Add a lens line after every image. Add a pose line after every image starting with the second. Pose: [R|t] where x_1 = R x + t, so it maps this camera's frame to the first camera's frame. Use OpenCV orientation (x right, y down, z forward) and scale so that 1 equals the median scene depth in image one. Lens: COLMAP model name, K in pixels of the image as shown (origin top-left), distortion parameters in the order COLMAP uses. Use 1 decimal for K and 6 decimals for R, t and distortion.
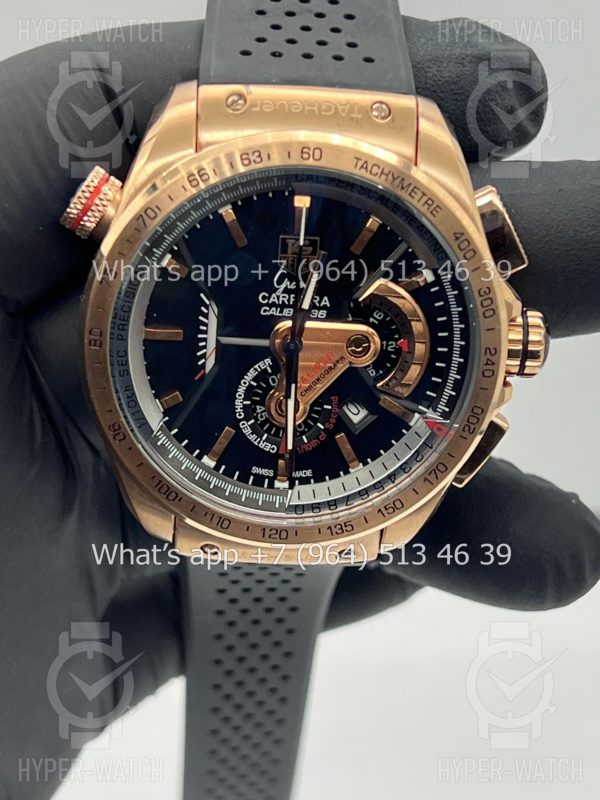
lens RADIAL K [[1873.3, 0, 294.6], [0, 1873.3, 399.7], [0, 0, 1]] dist [0.189281, 0.000000]
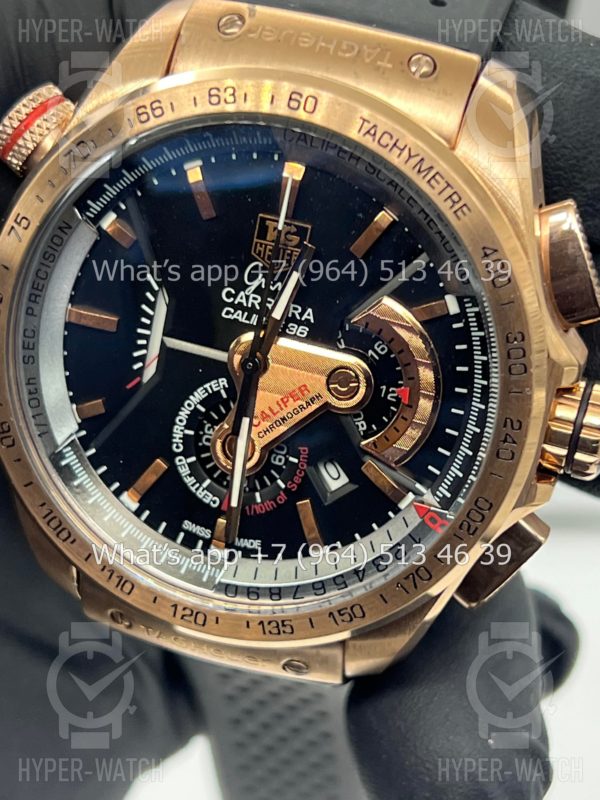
lens RADIAL K [[1873.3, 0, 311.3], [0, 1873.3, 404.5], [0, 0, 1]] dist [0.189281, 0.000000]
pose [[0.953022, 0.187937, -0.237545, 0.196855], [-0.200756, 0.979159, -0.030750, 0.003904], [0.226815, 0.076995, 0.970890, 0.295268]]
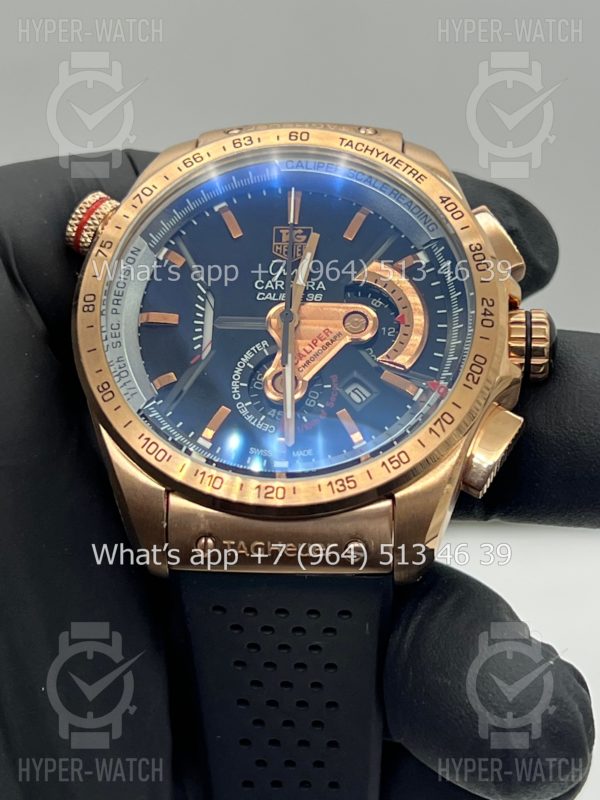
lens RADIAL K [[1873.3, 0, 301.3], [0, 1873.3, 392.6], [0, 0, 1]] dist [0.189281, 0.000000]
pose [[0.994939, -0.063701, -0.077709, 0.080083], [-0.001794, 0.761979, -0.647599, 0.639287], [0.100465, 0.644461, 0.758009, 0.276142]]
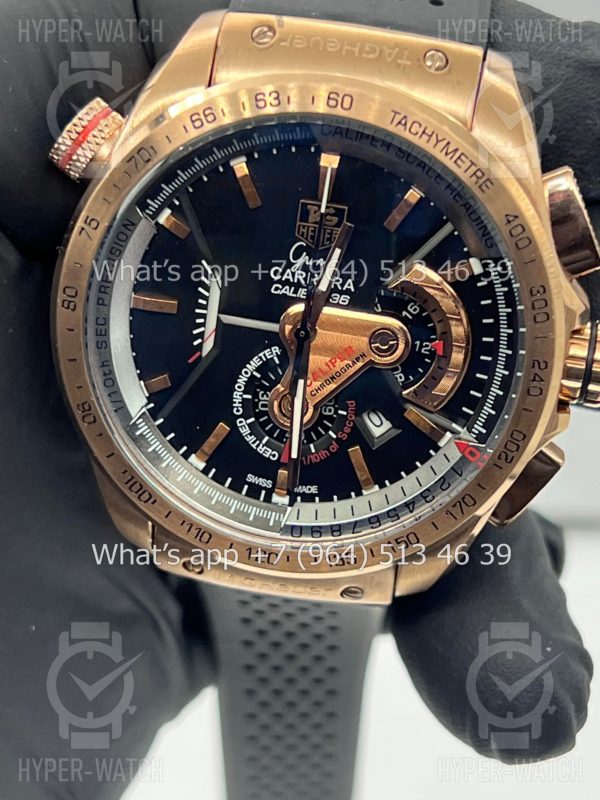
lens RADIAL K [[1873.3, 0, 302.3], [0, 1873.3, 411.0], [0, 0, 1]] dist [0.189281, 0.000000]
pose [[0.984802, 0.109495, -0.134820, 0.114169], [-0.112543, 0.993531, -0.015174, 0.018085], [0.132287, 0.030116, 0.990754, 0.174311]]
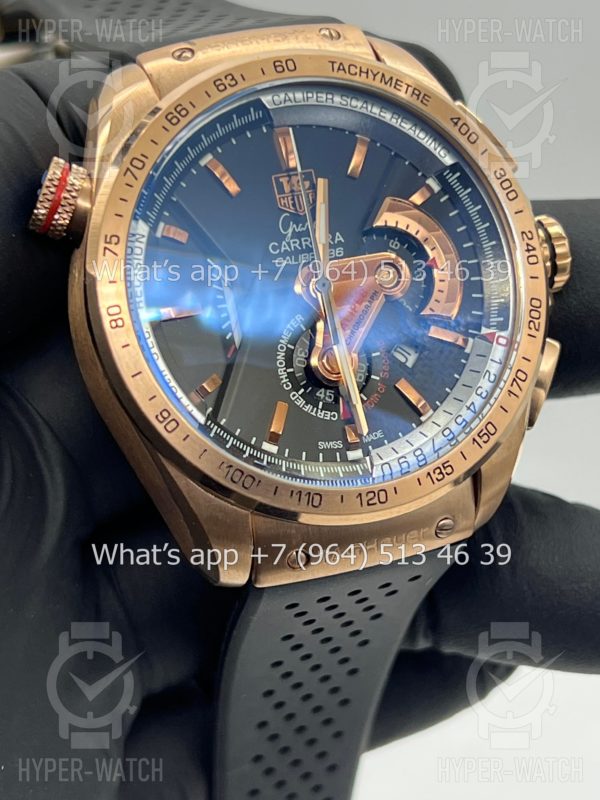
lens RADIAL K [[1873.3, 0, 278.2], [0, 1873.3, 405.4], [0, 0, 1]] dist [0.189281, 0.000000]
pose [[0.929749, -0.254806, 0.265784, -0.269702], [0.336961, 0.879798, -0.335280, 0.309921], [-0.148404, 0.401285, 0.903851, 0.223413]]
